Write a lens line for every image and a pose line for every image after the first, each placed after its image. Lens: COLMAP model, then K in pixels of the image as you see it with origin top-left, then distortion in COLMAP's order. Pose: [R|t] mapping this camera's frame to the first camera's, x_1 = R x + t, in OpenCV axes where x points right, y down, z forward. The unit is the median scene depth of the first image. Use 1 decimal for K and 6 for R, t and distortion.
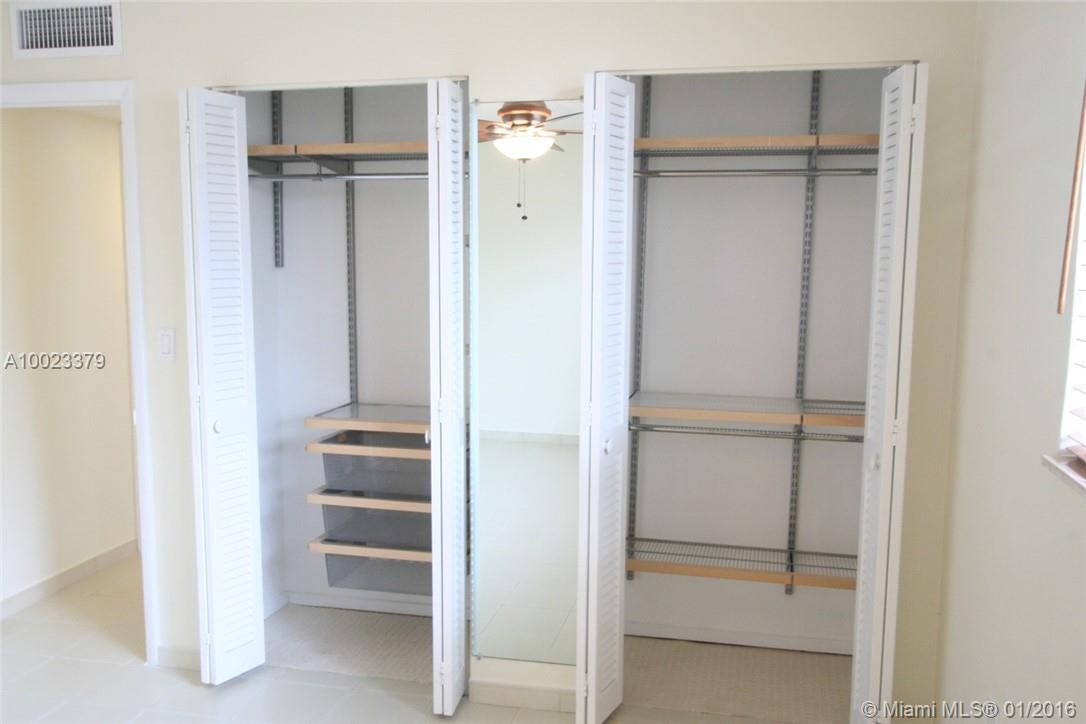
lens RADIAL K [[989.3, 0, 542.6], [0, 989.3, 370.4], [0, 0, 1]] dist [0.006072, 0.024002]
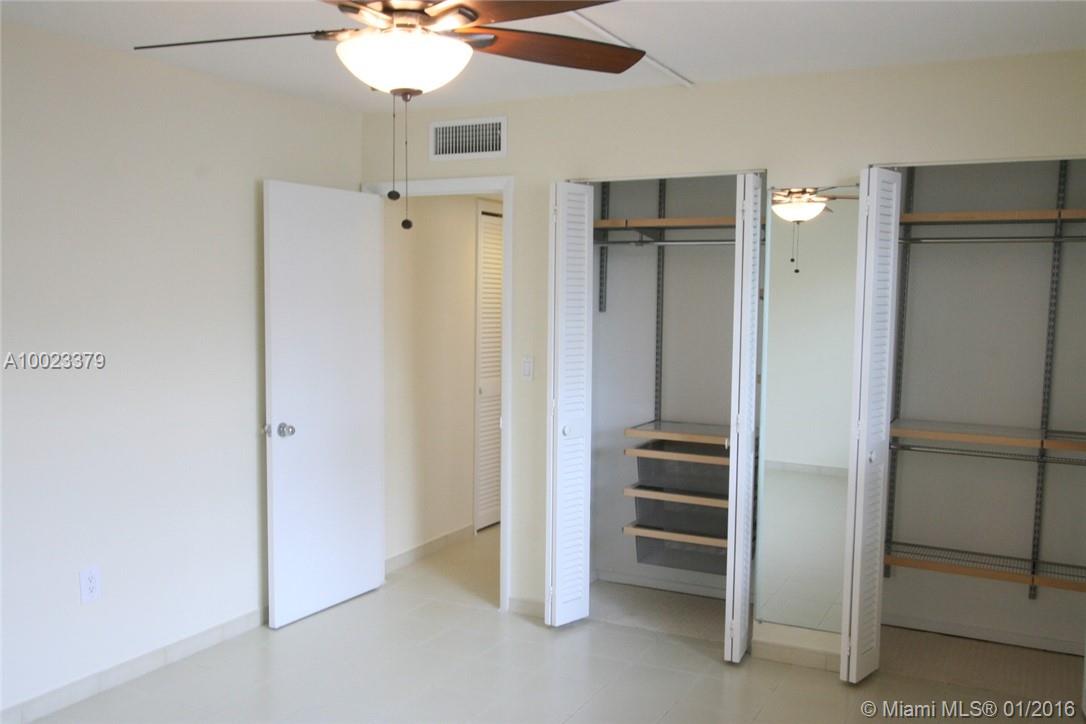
lens RADIAL K [[989.3, 0, 542.6], [0, 989.3, 370.4], [0, 0, 1]] dist [0.006072, 0.024002]
pose [[0.969300, 0.026290, -0.244472, -0.030972], [-0.036563, 0.998625, -0.037576, 0.025362], [0.243148, 0.045361, 0.968928, -0.290541]]
